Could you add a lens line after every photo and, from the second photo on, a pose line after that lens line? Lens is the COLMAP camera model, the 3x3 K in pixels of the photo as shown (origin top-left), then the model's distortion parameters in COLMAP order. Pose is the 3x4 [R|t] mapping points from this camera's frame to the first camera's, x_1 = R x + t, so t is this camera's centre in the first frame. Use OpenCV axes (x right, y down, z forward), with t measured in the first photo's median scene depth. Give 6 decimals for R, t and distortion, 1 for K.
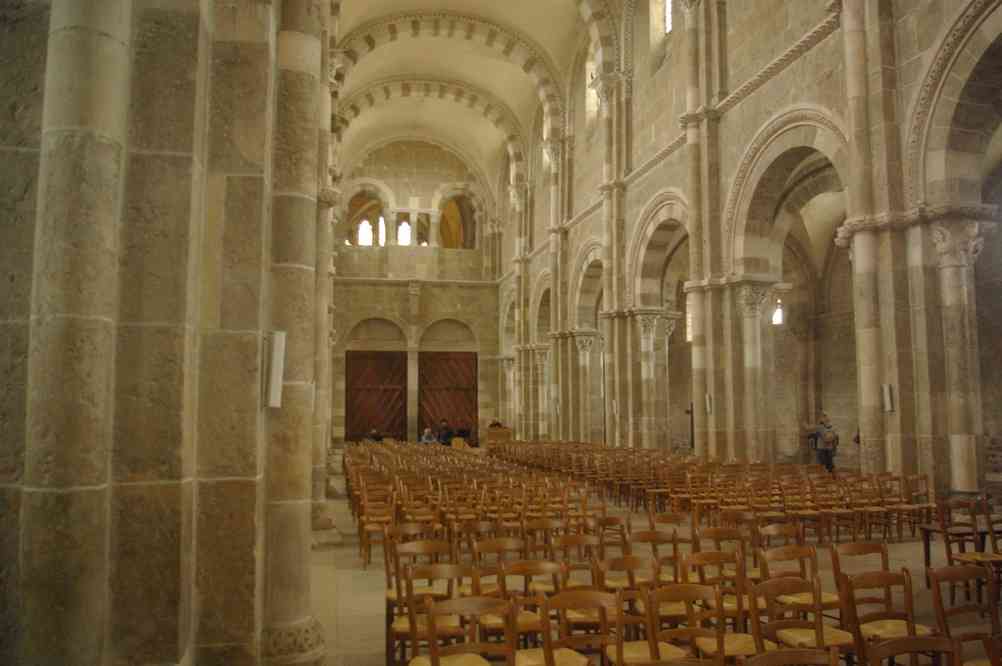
lens RADIAL K [[794.1, 0, 501.0], [0, 794.1, 333.0], [0, 0, 1]] dist [-0.058310, 0.000971]
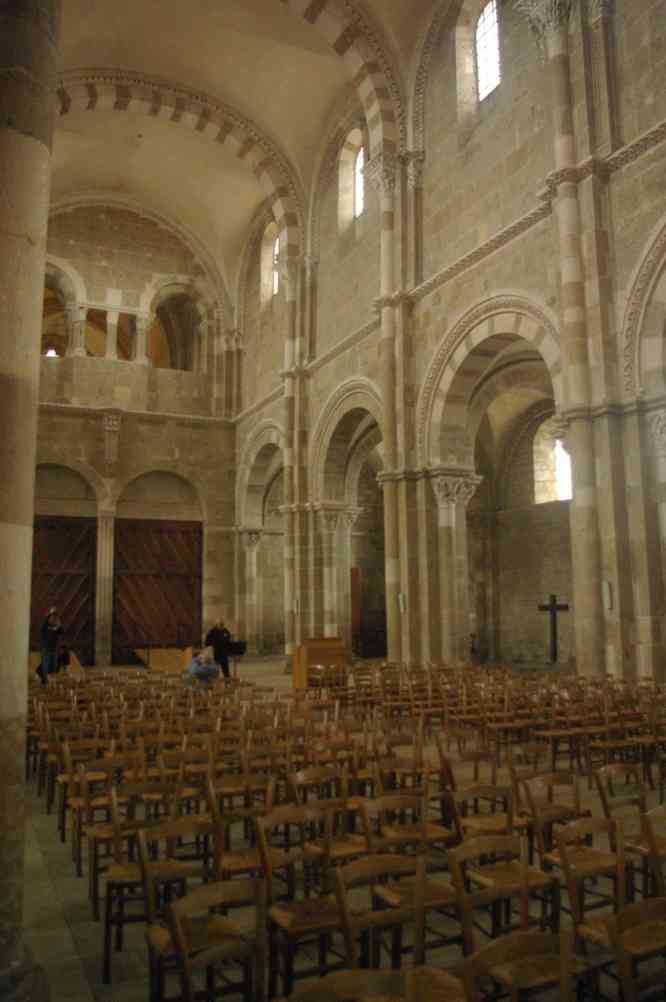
lens RADIAL K [[729.4, 0, 333.7], [0, 729.4, 549.5], [0, 0, 1]] dist [-0.157675, 0.094296]
pose [[0.966235, 0.015422, 0.257200, -0.081565], [-0.019625, 0.999712, 0.013780, 0.037523], [-0.256914, -0.018363, 0.966260, 0.374093]]
